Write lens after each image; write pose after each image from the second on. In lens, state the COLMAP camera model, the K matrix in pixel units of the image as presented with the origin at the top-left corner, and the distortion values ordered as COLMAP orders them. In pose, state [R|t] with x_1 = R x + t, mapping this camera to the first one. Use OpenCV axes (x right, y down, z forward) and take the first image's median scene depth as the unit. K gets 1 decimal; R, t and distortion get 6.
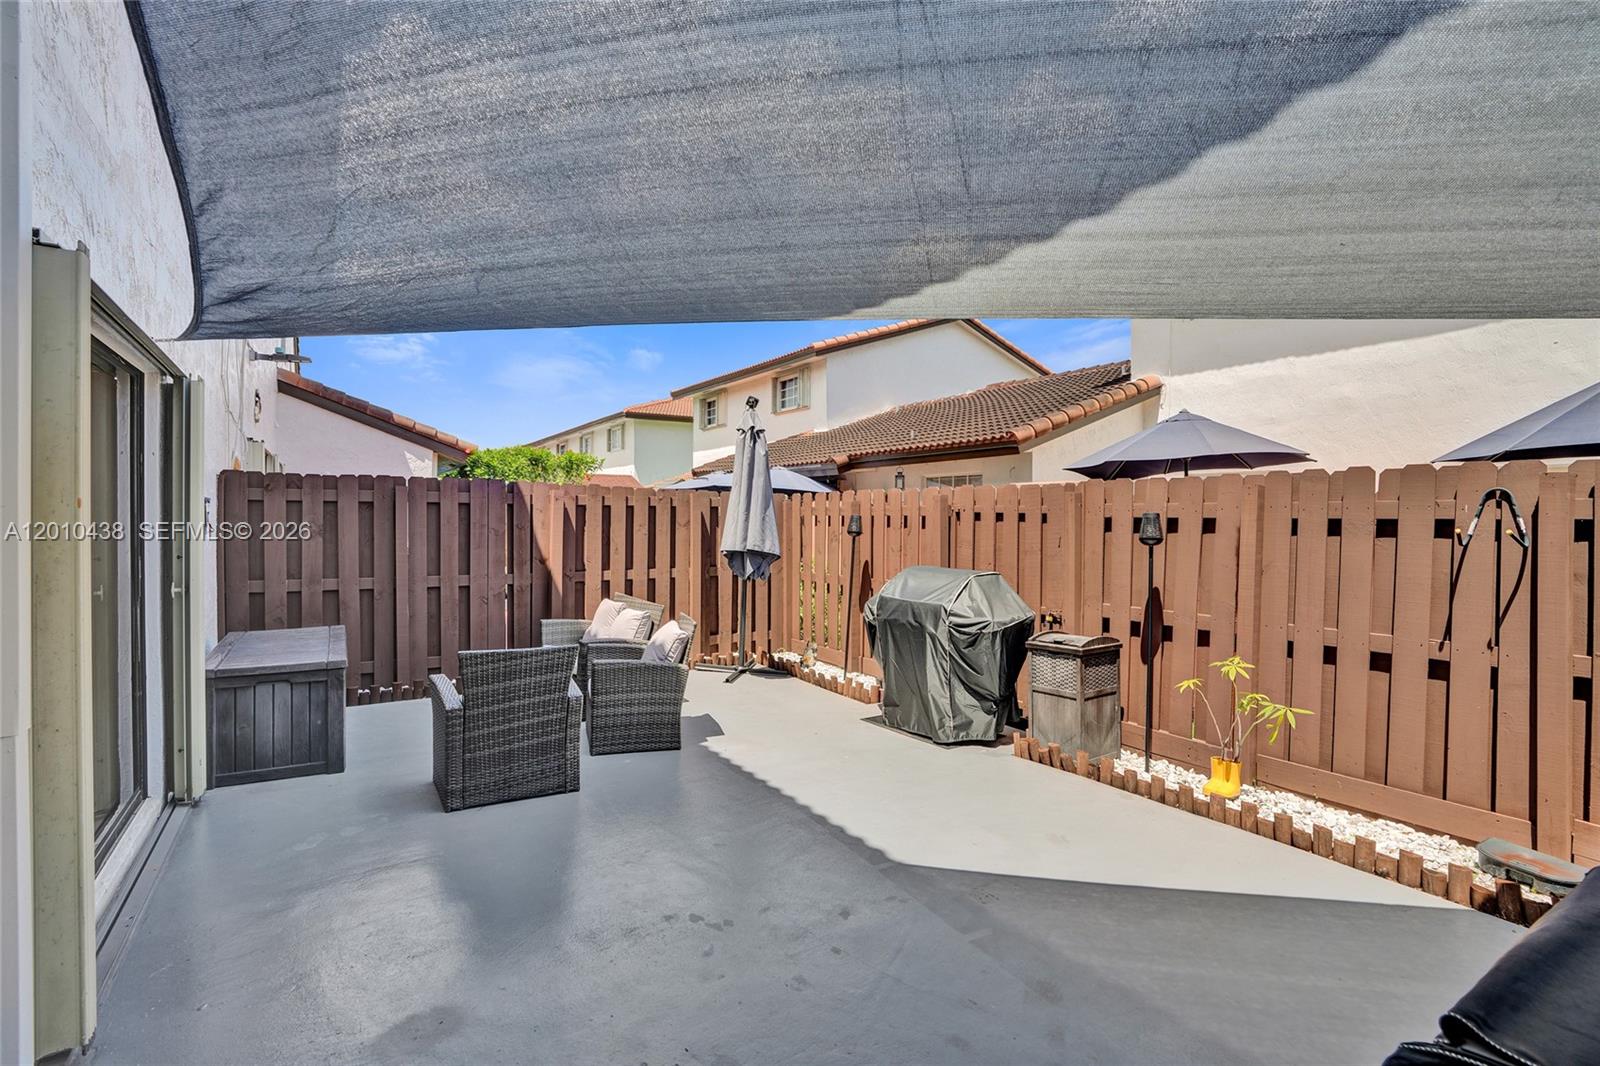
lens RADIAL K [[740.9, 0, 793.3], [0, 740.9, 527.5], [0, 0, 1]] dist [-0.052293, 0.010018]
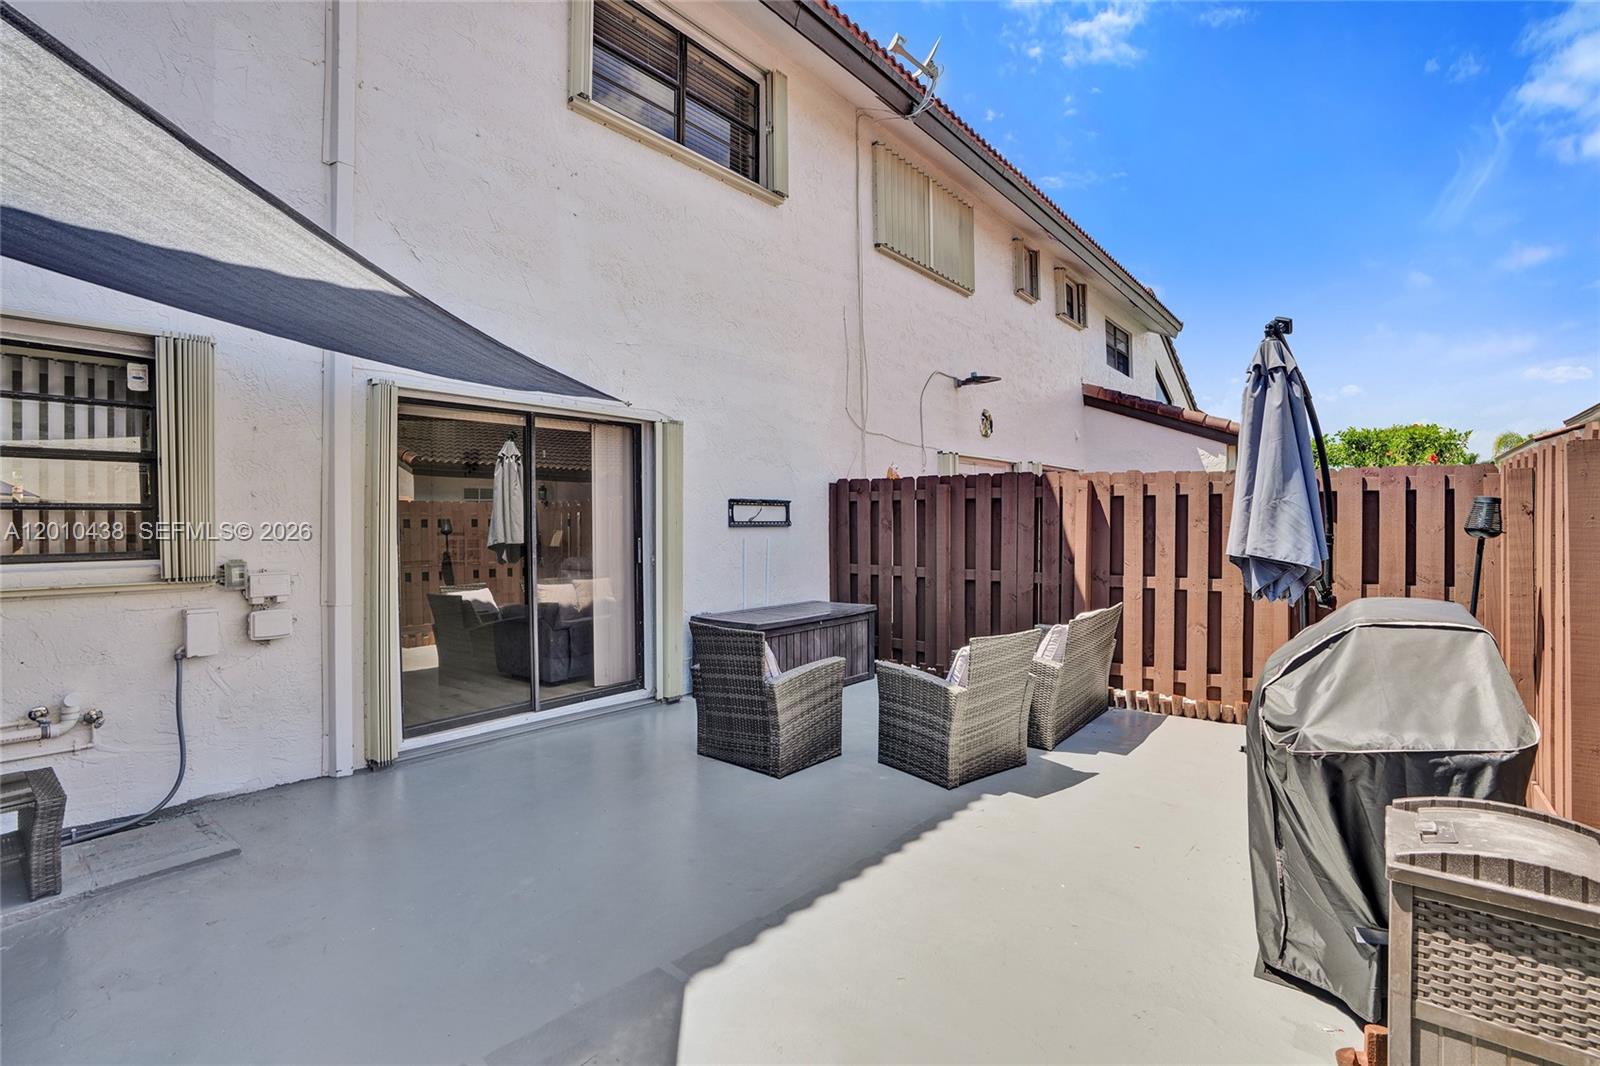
lens RADIAL K [[740.9, 0, 806.0], [0, 740.9, 522.5], [0, 0, 1]] dist [-0.052293, 0.010018]
pose [[0.331418, -0.005977, -0.943465, 0.407188], [-0.005488, 0.999951, -0.008262, 0.009024], [0.943468, 0.007916, 0.331369, 0.418056]]
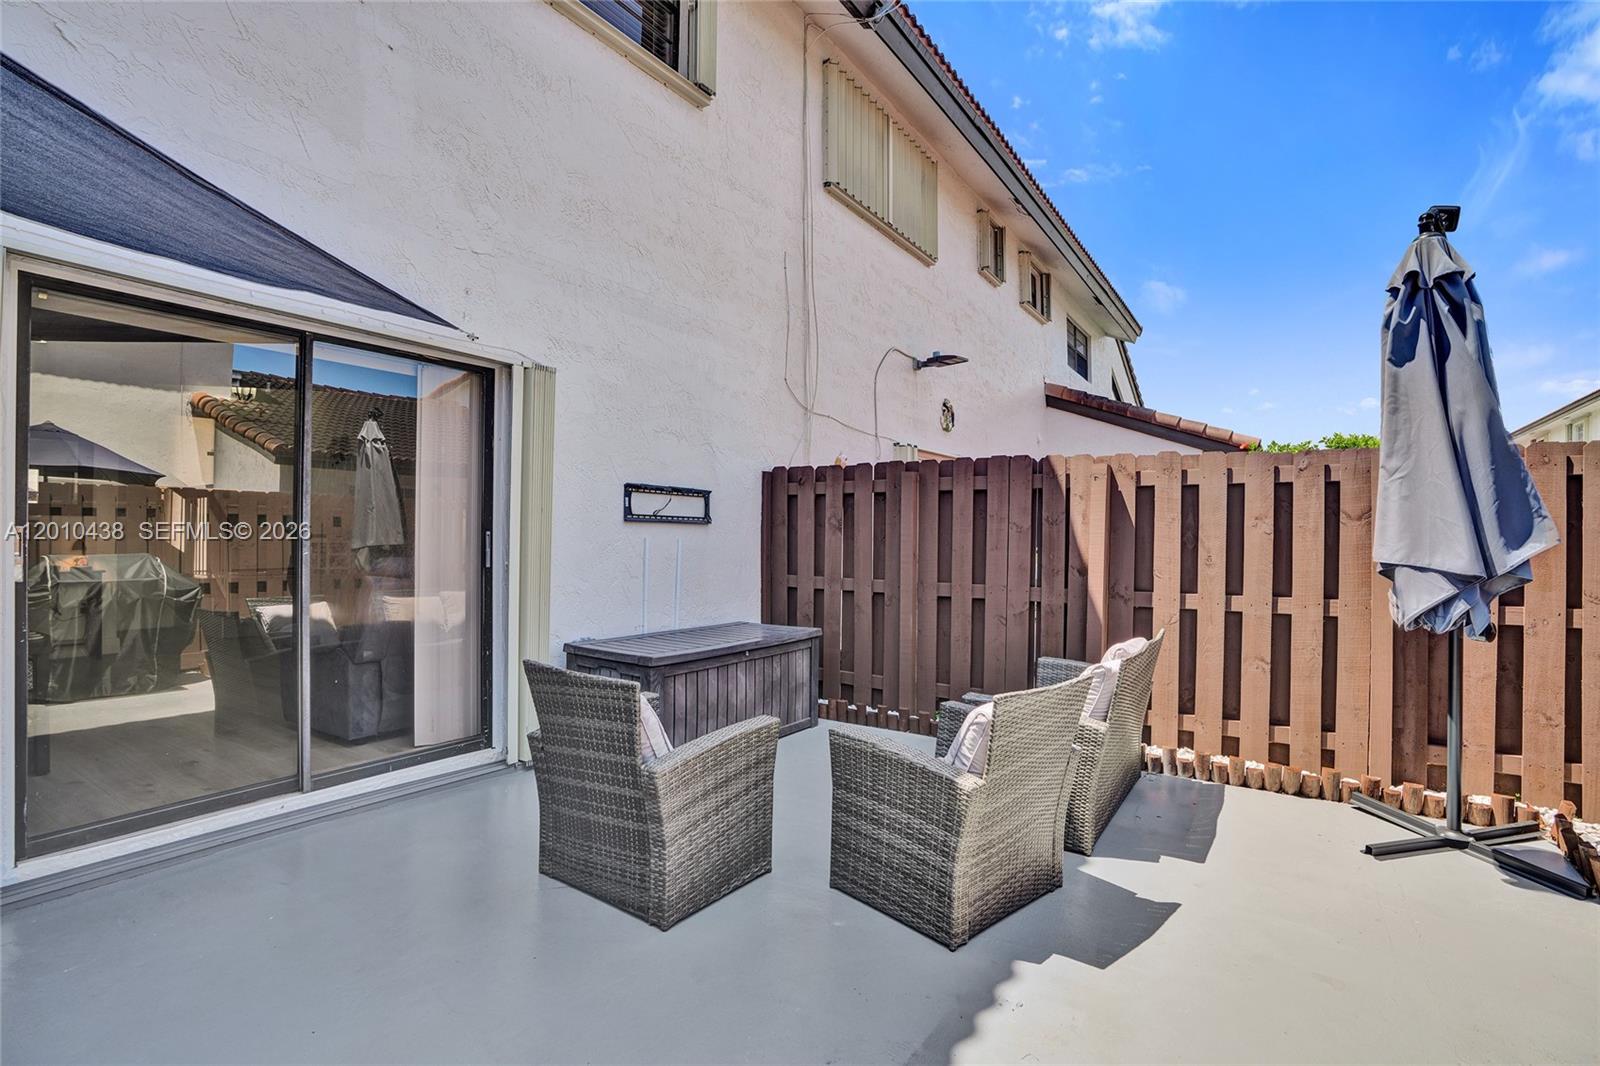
lens RADIAL K [[740.9, 0, 802.6], [0, 740.9, 530.6], [0, 0, 1]] dist [-0.052293, 0.010018]
pose [[0.406729, -0.010620, -0.913487, 0.174944], [-0.019766, 0.999596, -0.020421, 0.027974], [0.913335, 0.026362, 0.406355, 0.513667]]
